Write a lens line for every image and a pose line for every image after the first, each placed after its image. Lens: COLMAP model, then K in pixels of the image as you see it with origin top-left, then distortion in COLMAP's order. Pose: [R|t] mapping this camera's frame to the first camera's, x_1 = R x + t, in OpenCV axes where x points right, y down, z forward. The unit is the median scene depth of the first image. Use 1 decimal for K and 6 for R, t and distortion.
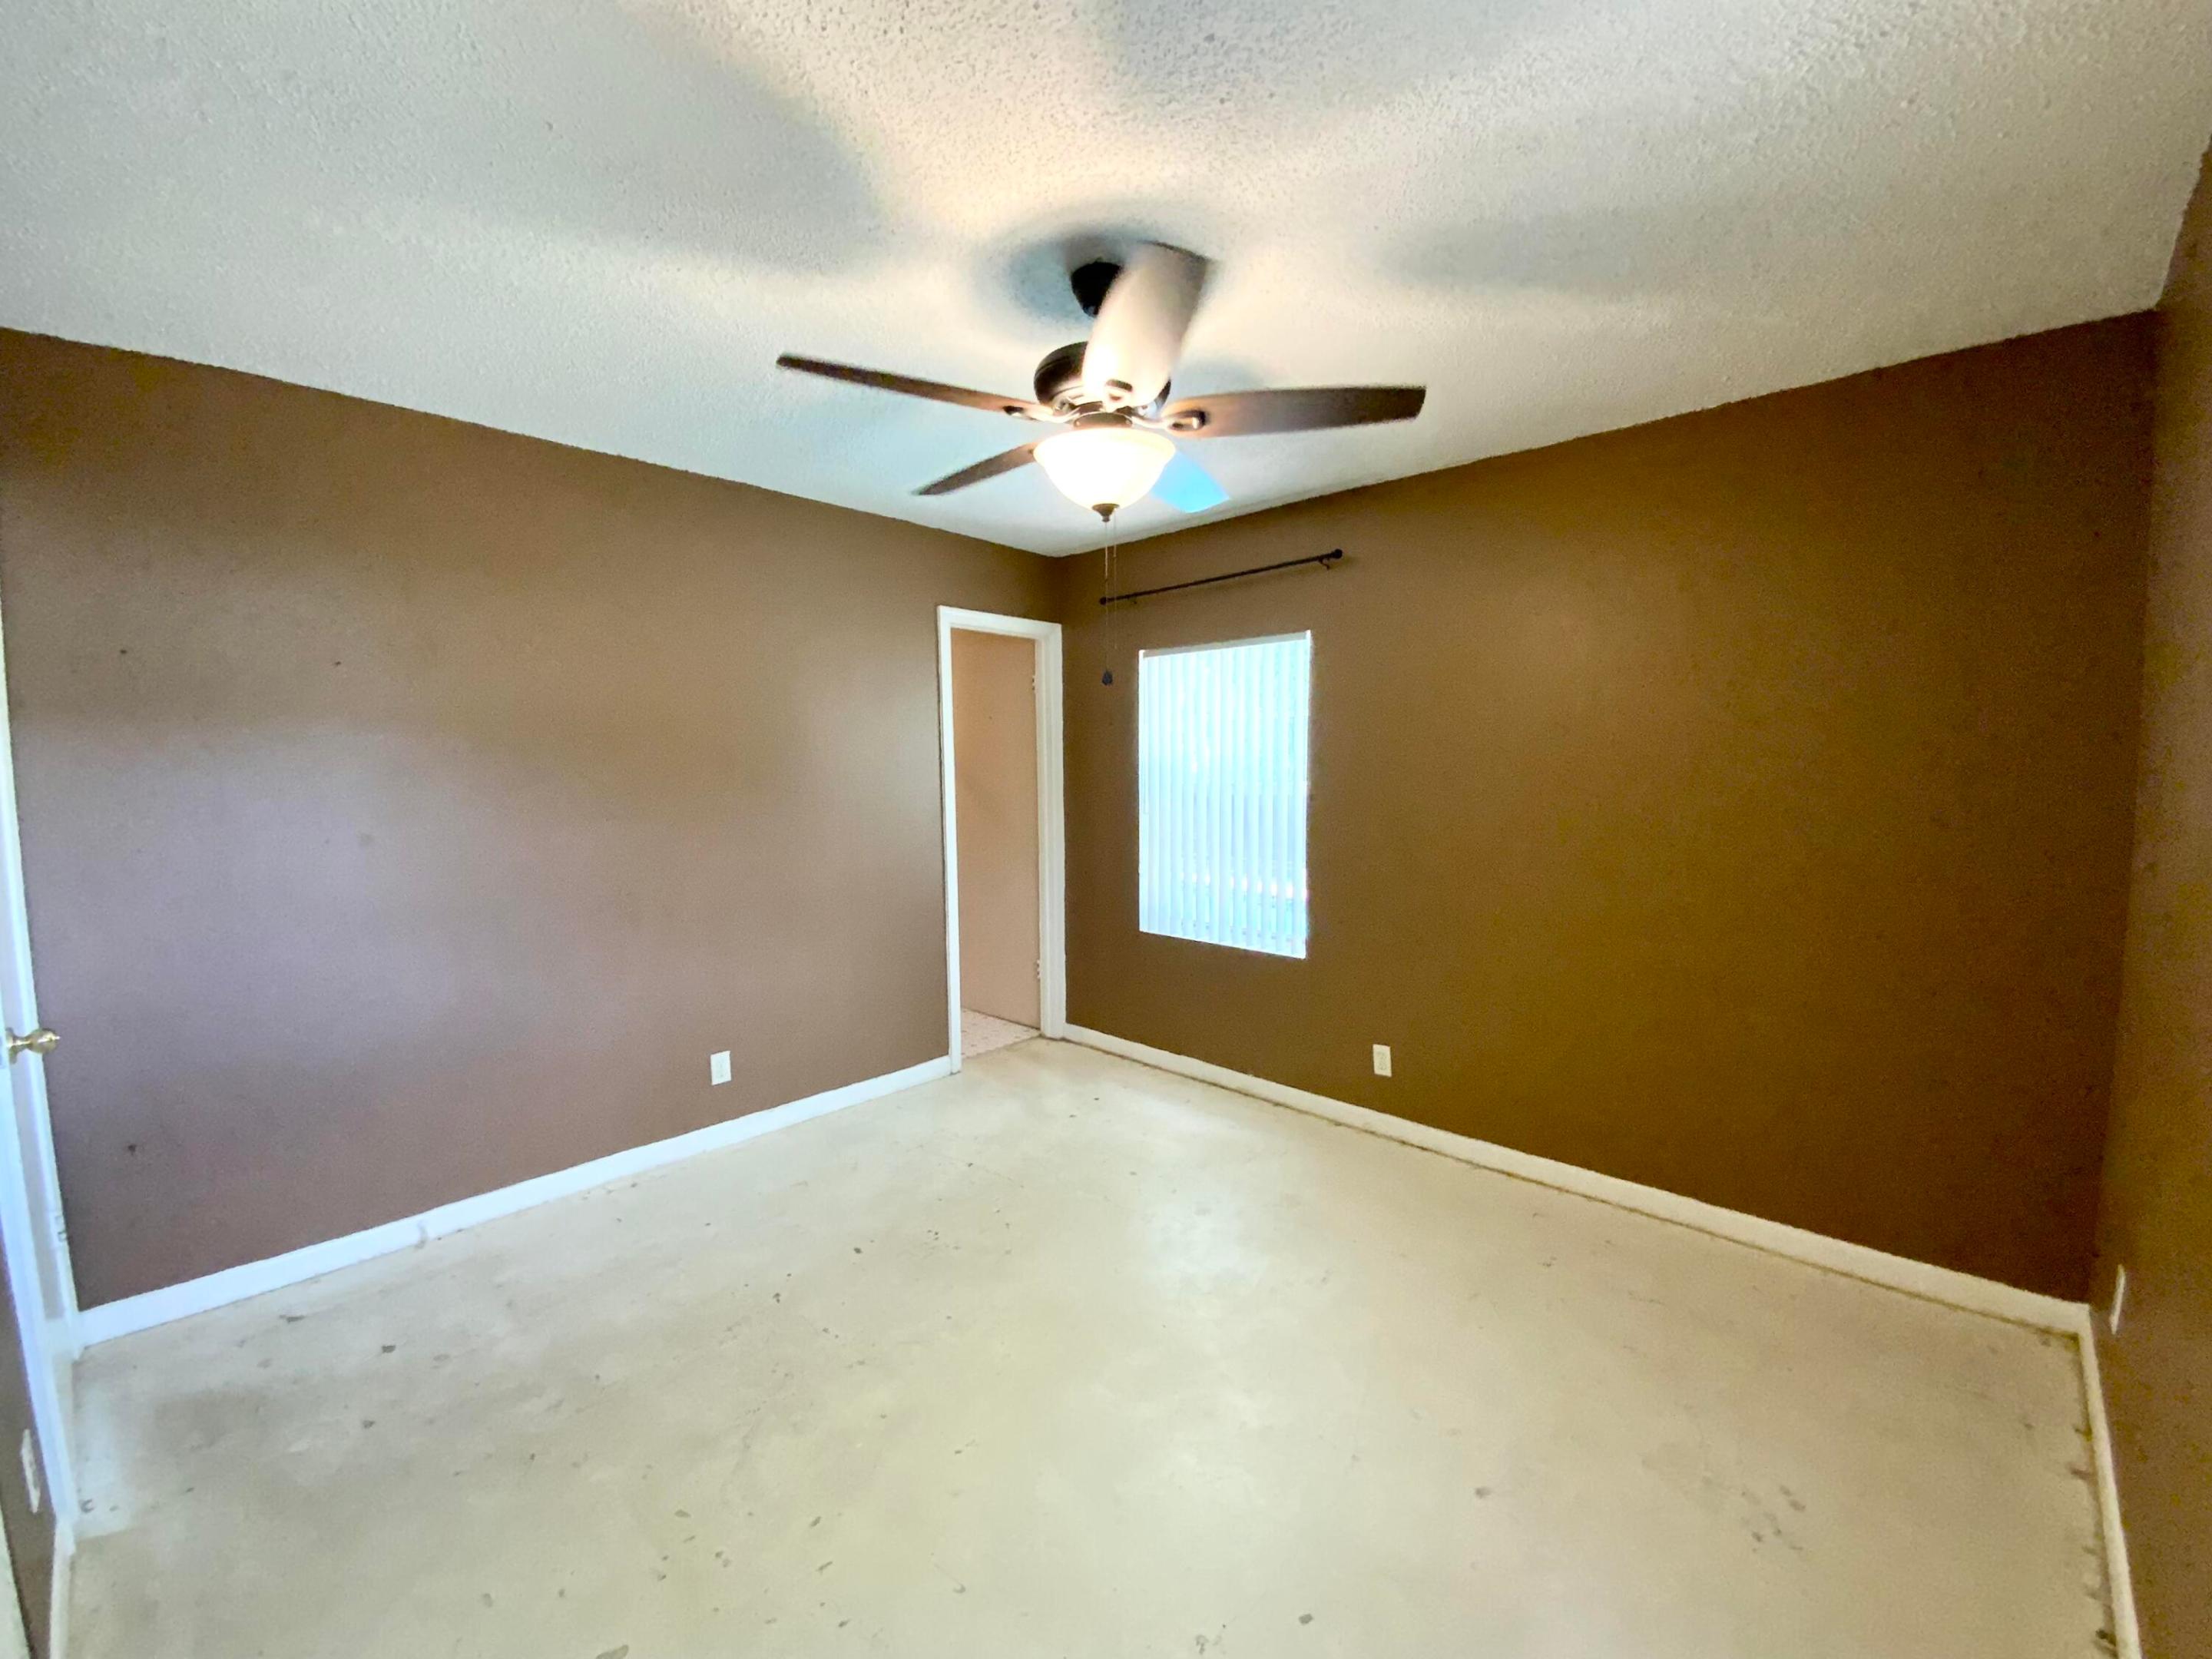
lens RADIAL K [[907.9, 0, 1107.8], [0, 907.9, 833.5], [0, 0, 1]] dist [0.016103, -0.009636]
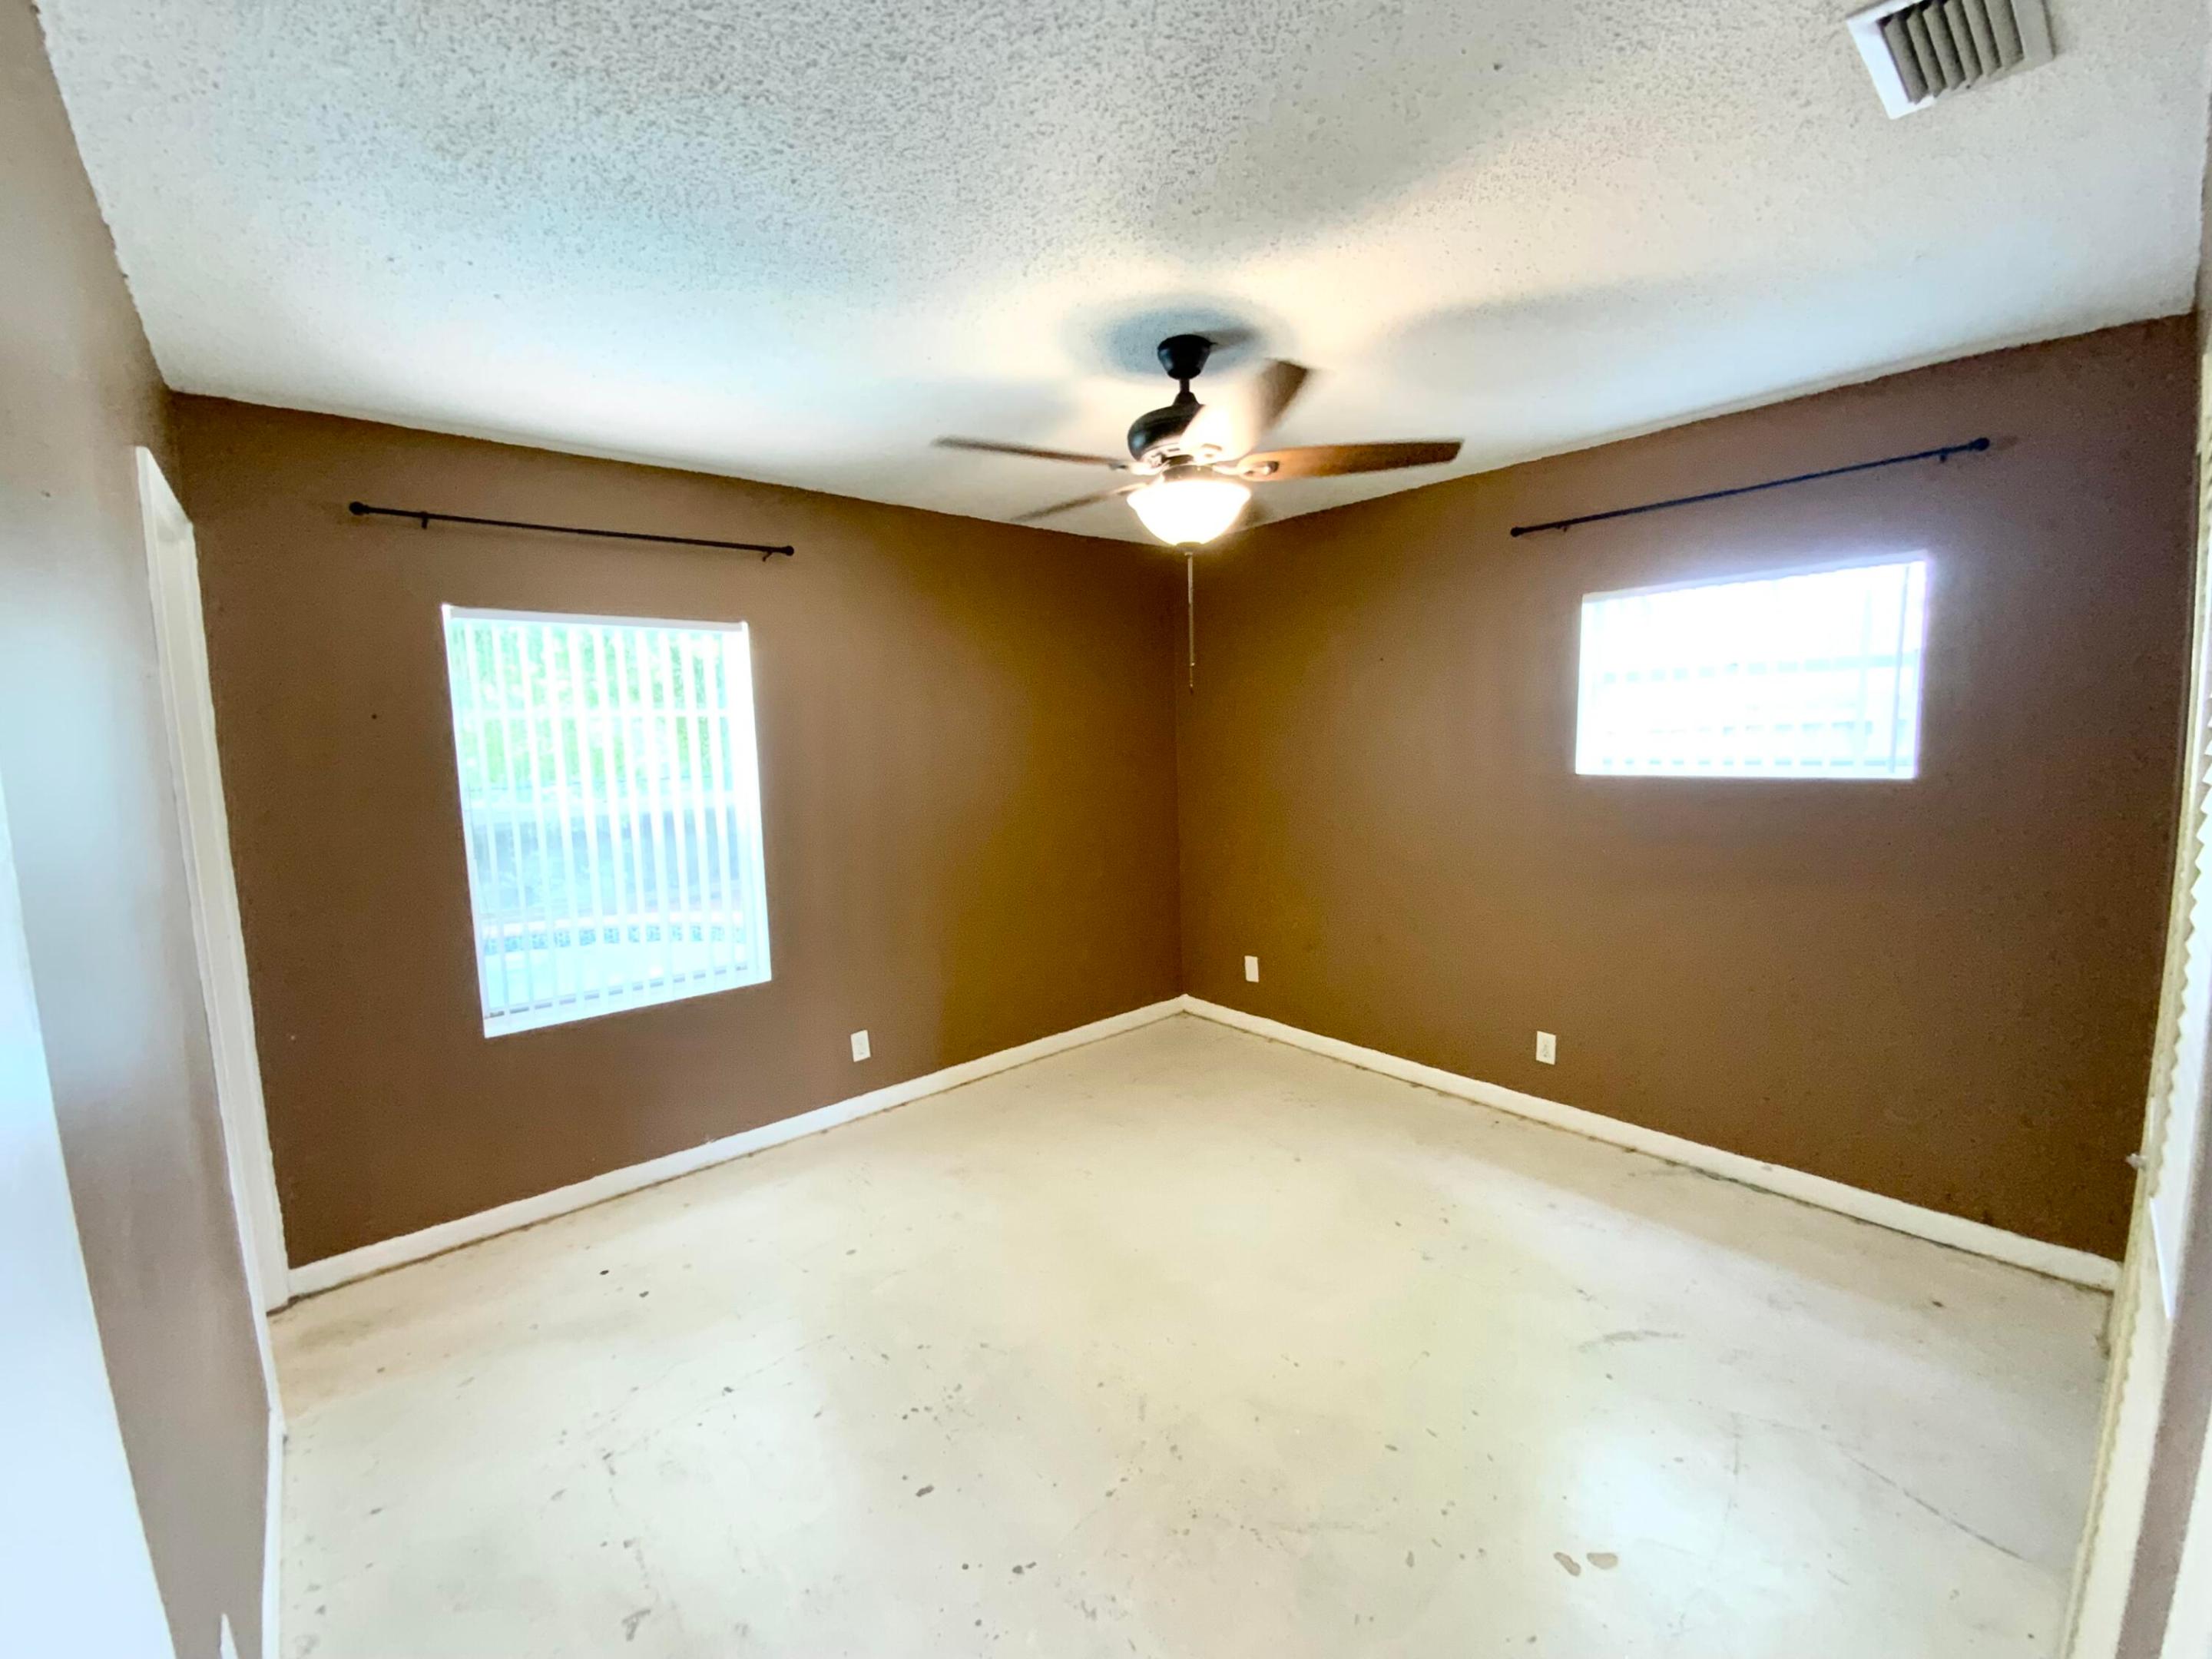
lens RADIAL K [[907.9, 0, 1110.4], [0, 907.9, 841.6], [0, 0, 1]] dist [0.016103, -0.009636]
pose [[0.077987, -0.110171, 0.990848, -0.656361], [0.110182, 0.988739, 0.101264, -0.056848], [-0.990847, 0.101277, 0.089248, 0.561956]]
